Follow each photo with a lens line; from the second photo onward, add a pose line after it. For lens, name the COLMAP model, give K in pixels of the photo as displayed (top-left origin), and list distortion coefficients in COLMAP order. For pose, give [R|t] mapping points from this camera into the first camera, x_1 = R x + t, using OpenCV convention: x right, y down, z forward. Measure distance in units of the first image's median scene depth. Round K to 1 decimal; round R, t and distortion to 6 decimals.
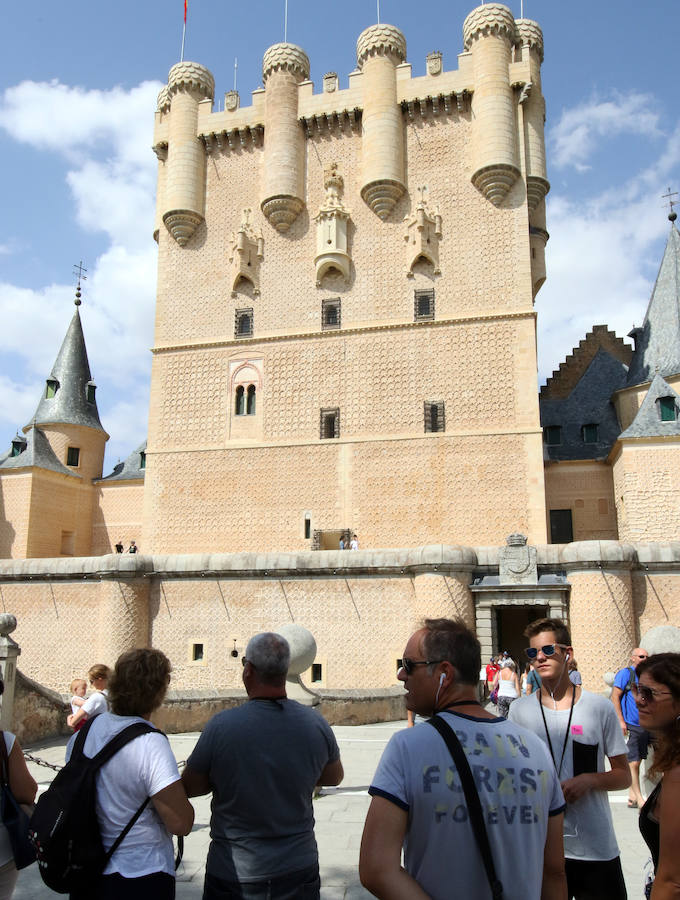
lens RADIAL K [[706.4, 0, 339.0], [0, 706.4, 479.4], [0, 0, 1]] dist [-0.000975, -0.006541]
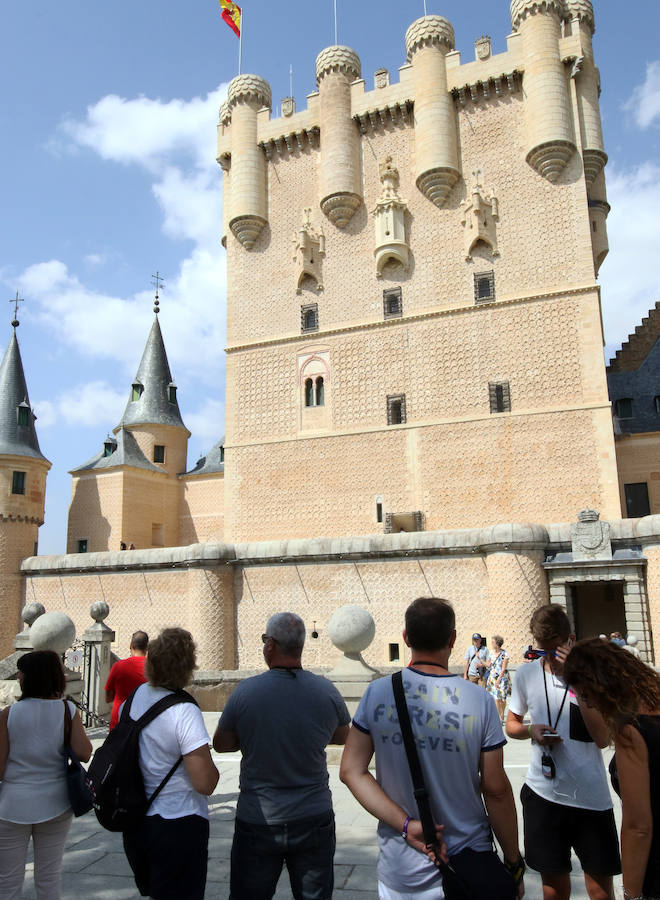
lens RADIAL K [[688.5, 0, 329.2], [0, 688.5, 464.8], [0, 0, 1]] dist [0.000965, -0.010234]
pose [[0.991298, -0.048381, -0.122426, 0.008615], [0.048452, 0.998823, -0.002401, -0.001173], [0.122398, -0.003551, 0.992475, -0.007304]]
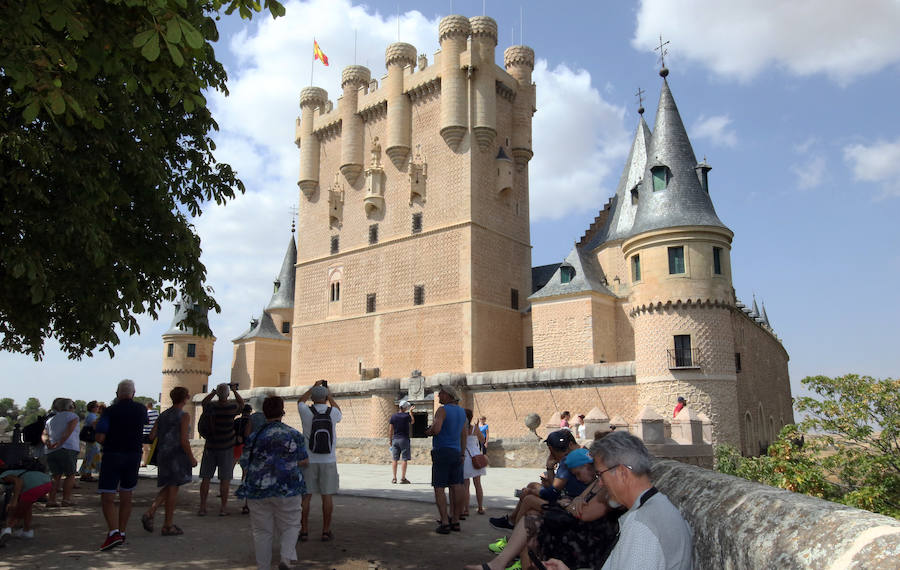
lens RADIAL K [[642.7, 0, 446.2], [0, 642.7, 309.5], [0, 0, 1]] dist [-0.001772, -0.000636]
pose [[0.905978, -0.080054, -0.415686, 0.731332], [0.083463, 0.996461, -0.009995, -0.034182], [0.415015, -0.025639, 0.909453, -0.269571]]
